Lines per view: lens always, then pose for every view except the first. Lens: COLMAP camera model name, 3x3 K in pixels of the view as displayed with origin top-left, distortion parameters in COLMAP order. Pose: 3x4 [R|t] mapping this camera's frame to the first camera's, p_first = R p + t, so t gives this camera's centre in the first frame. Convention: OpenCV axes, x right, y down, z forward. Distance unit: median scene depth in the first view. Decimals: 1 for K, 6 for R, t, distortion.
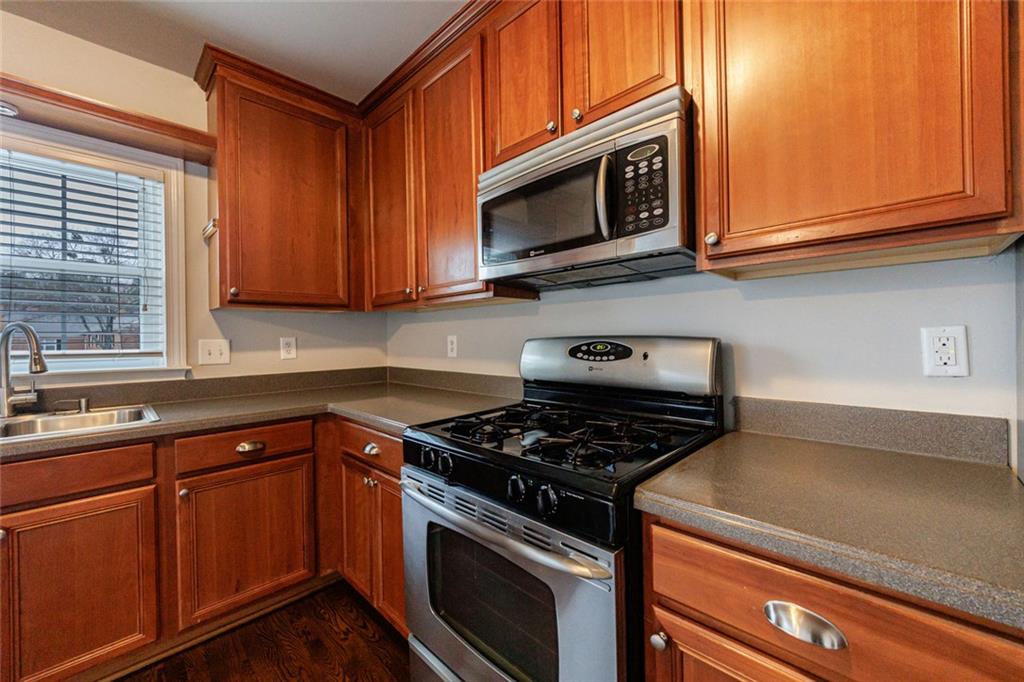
lens RADIAL K [[410.2, 0, 510.2], [0, 410.2, 338.6], [0, 0, 1]] dist [0.001691, -0.000378]
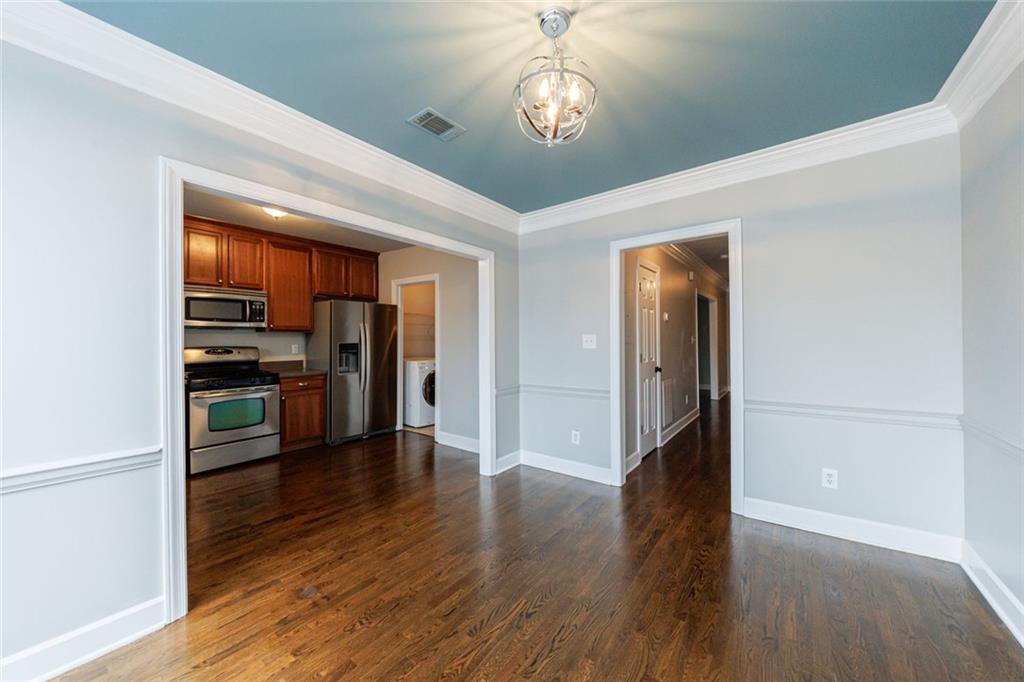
lens RADIAL K [[379.8, 0, 507.7], [0, 379.8, 339.2], [0, 0, 1]] dist [-0.000070, -0.000029]
pose [[-0.118174, 0.012905, 0.992909, -2.583292], [0.009102, 0.999888, -0.011913, -0.008490], [-0.992951, 0.007630, -0.118278, -0.736035]]
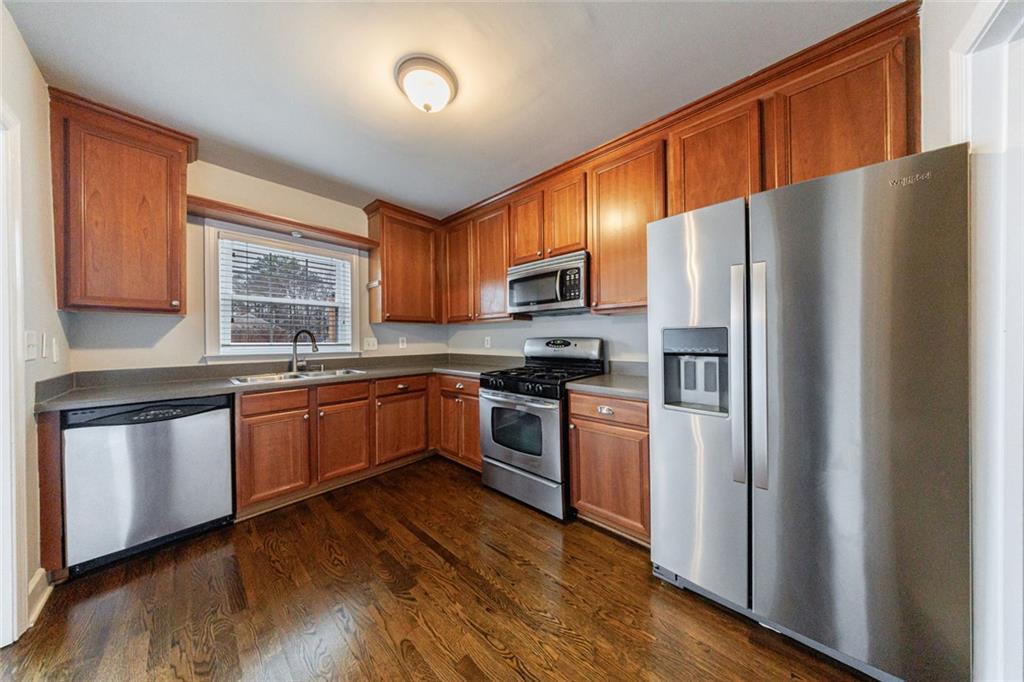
lens RADIAL K [[298.7, 0, 518.2], [0, 298.7, 339.5], [0, 0, 1]] dist [0.001345, -0.000020]
pose [[0.998566, 0.005700, 0.053237, -0.100954], [-0.005591, 0.999982, -0.002196, 0.011182], [-0.053248, 0.001895, 0.998580, -0.673547]]
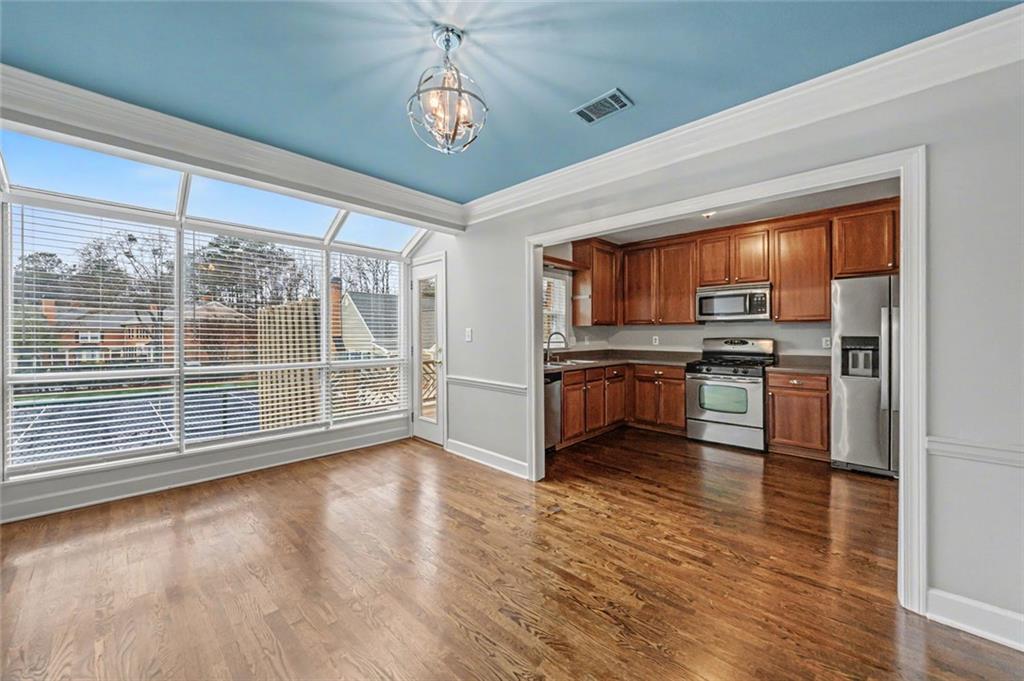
lens RADIAL K [[387.0, 0, 511.2], [0, 387.0, 335.7], [0, 0, 1]] dist [-0.001684, 0.000025]
pose [[0.999930, 0.011183, 0.003875, -1.504778], [-0.011190, 0.999936, 0.001785, -0.009130], [-0.003855, -0.001828, 0.999991, -2.000738]]
